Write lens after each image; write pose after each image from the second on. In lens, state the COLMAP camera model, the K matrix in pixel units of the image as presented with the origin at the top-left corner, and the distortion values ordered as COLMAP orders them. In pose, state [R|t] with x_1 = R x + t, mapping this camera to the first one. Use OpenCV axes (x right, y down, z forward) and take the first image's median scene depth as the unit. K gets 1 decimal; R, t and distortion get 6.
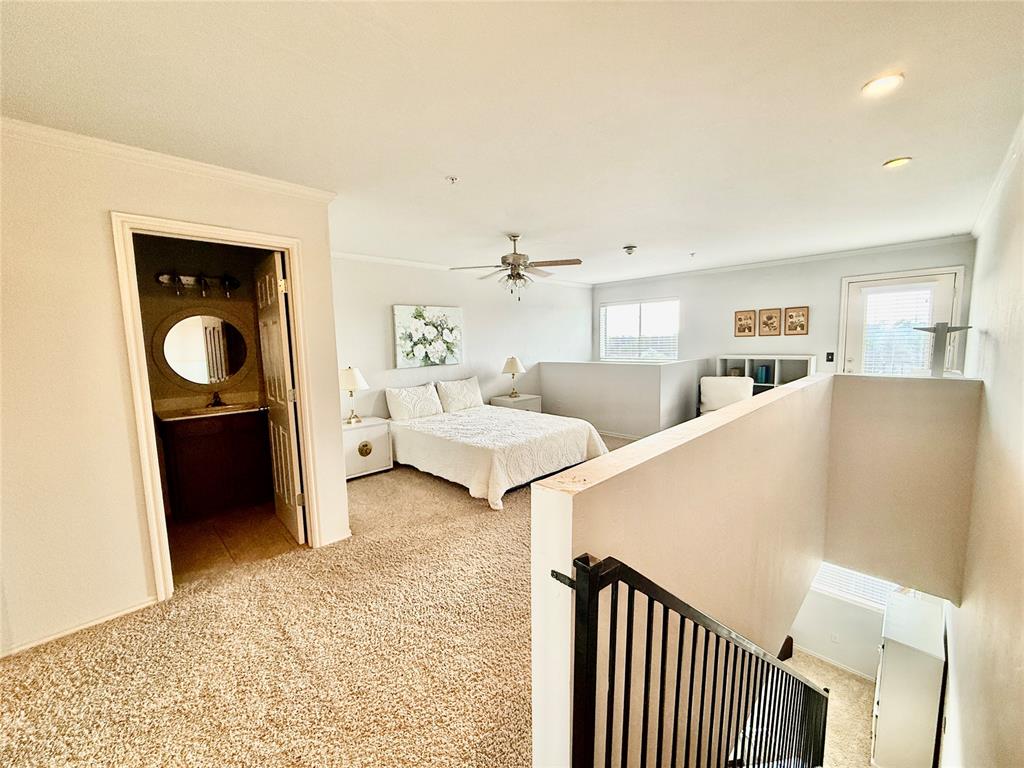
lens RADIAL K [[411.2, 0, 511.2], [0, 411.2, 384.1], [0, 0, 1]] dist [0.001186, 0.000288]
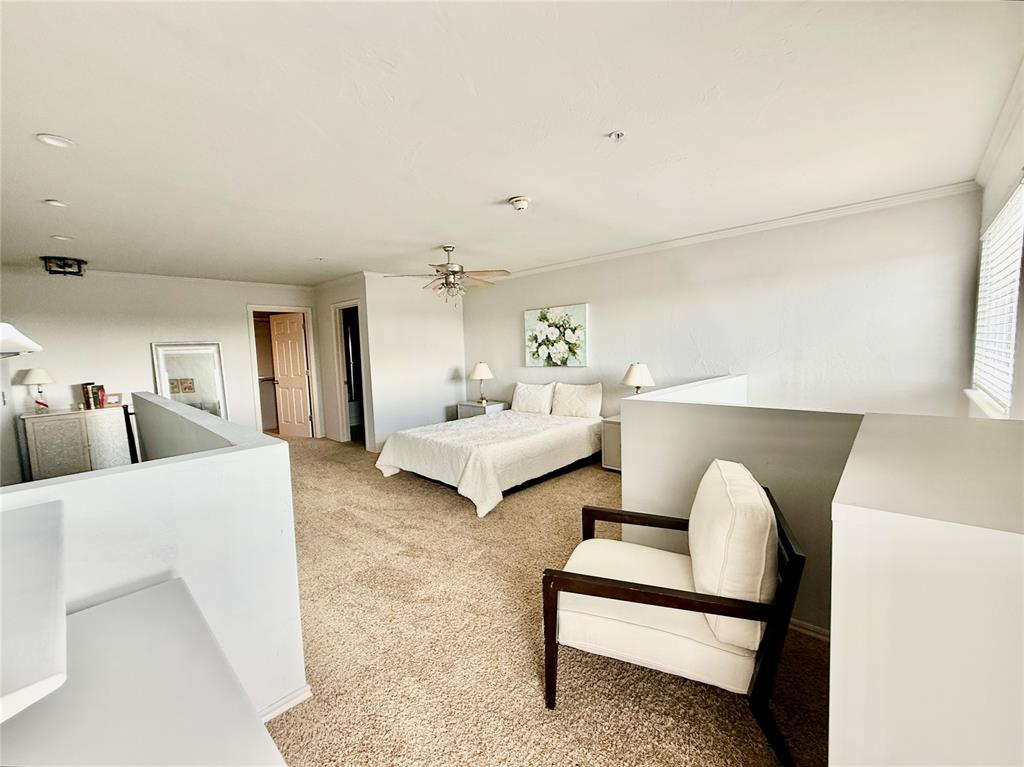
lens RADIAL K [[411.2, 0, 511.2], [0, 411.2, 383.6], [0, 0, 1]] dist [0.001186, 0.000288]
pose [[0.036103, 0.108014, -0.993494, 0.807918], [-0.078755, 0.991357, 0.104920, -0.100755], [0.996240, 0.074454, 0.044298, 0.855694]]
